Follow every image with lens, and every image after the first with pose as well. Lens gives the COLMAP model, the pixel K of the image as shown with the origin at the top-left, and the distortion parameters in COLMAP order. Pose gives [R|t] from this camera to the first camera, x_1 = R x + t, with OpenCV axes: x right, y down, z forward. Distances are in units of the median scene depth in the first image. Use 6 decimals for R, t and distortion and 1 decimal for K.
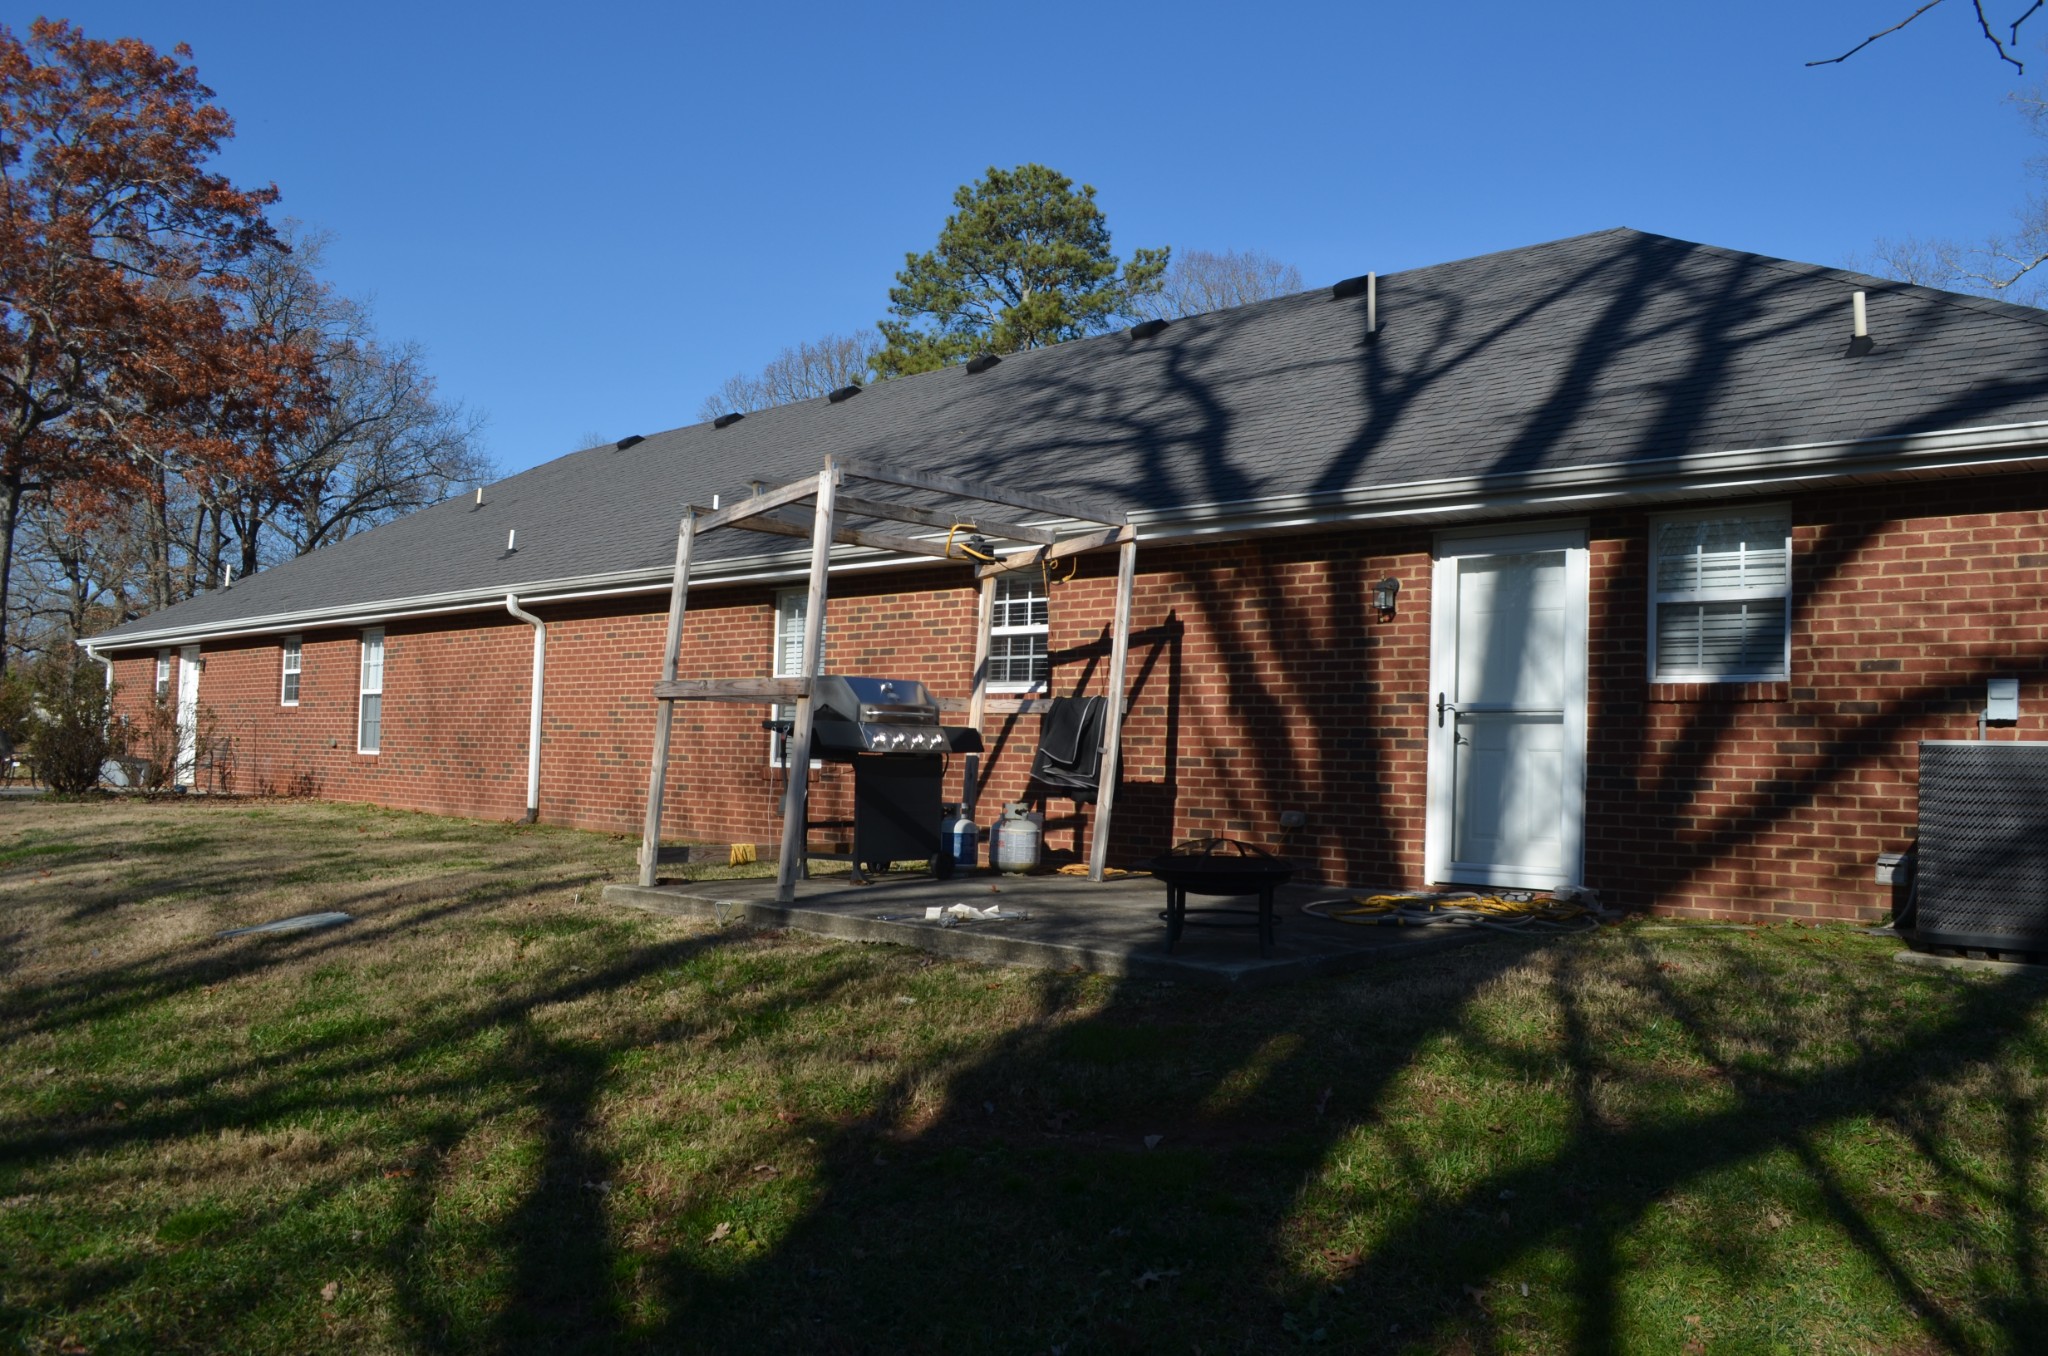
lens RADIAL K [[1580.4, 0, 1095.8], [0, 1580.4, 682.0], [0, 0, 1]] dist [-0.081891, 0.015214]
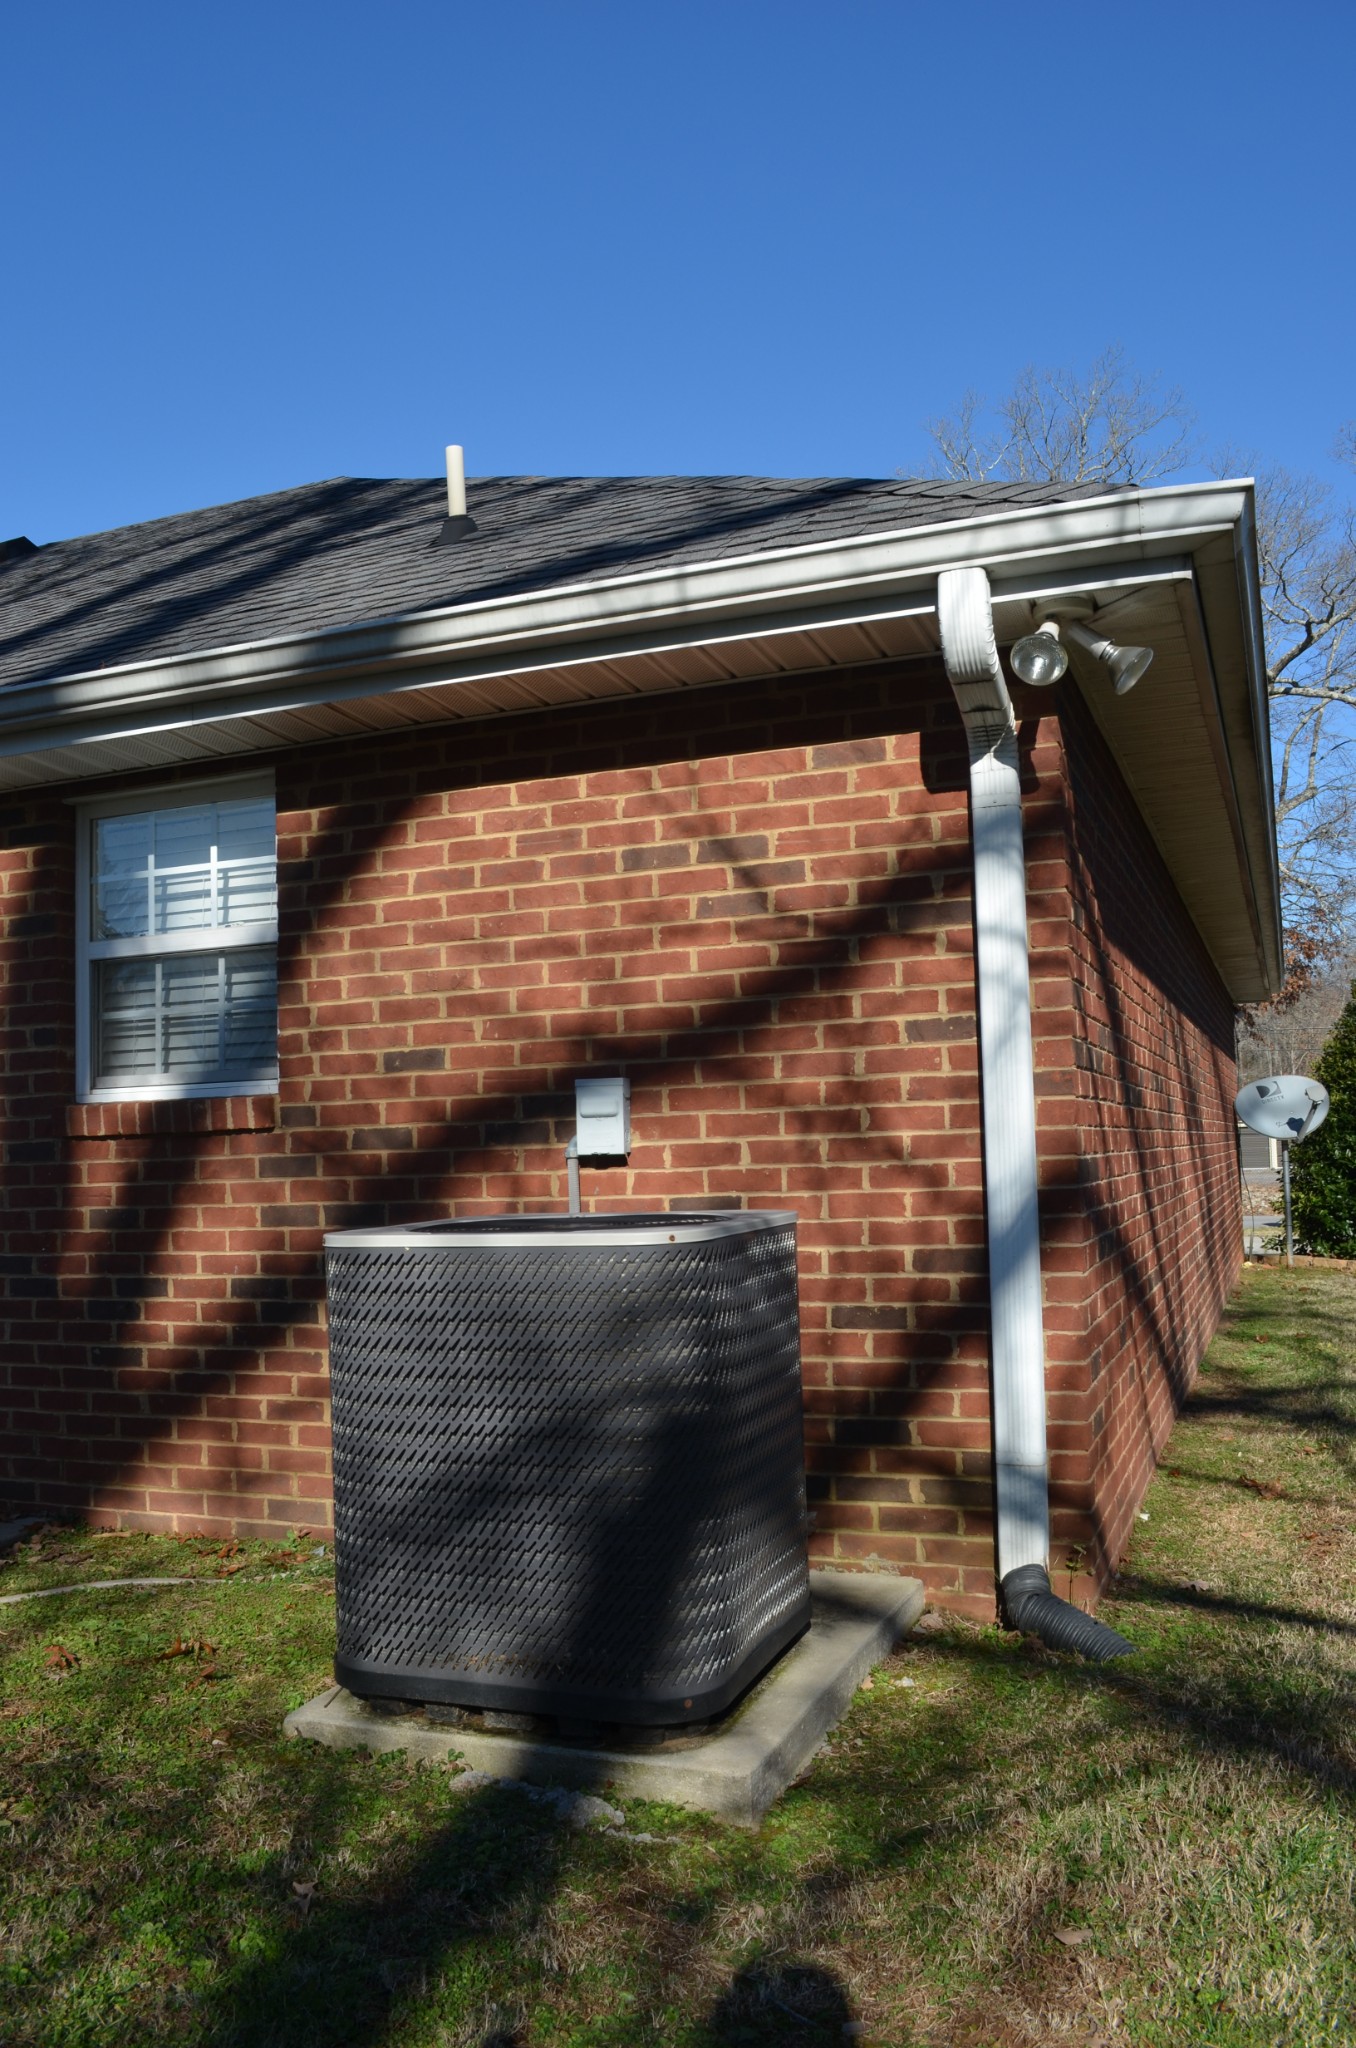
lens RADIAL K [[1580.4, 0, 678.0], [0, 1580.4, 1024.0], [0, 0, 1]] dist [-0.081891, 0.015214]
pose [[0.933657, -0.035339, 0.356421, 0.391596], [0.044018, 0.998898, -0.016265, -0.010032], [-0.355454, 0.030875, 0.934184, 0.443908]]
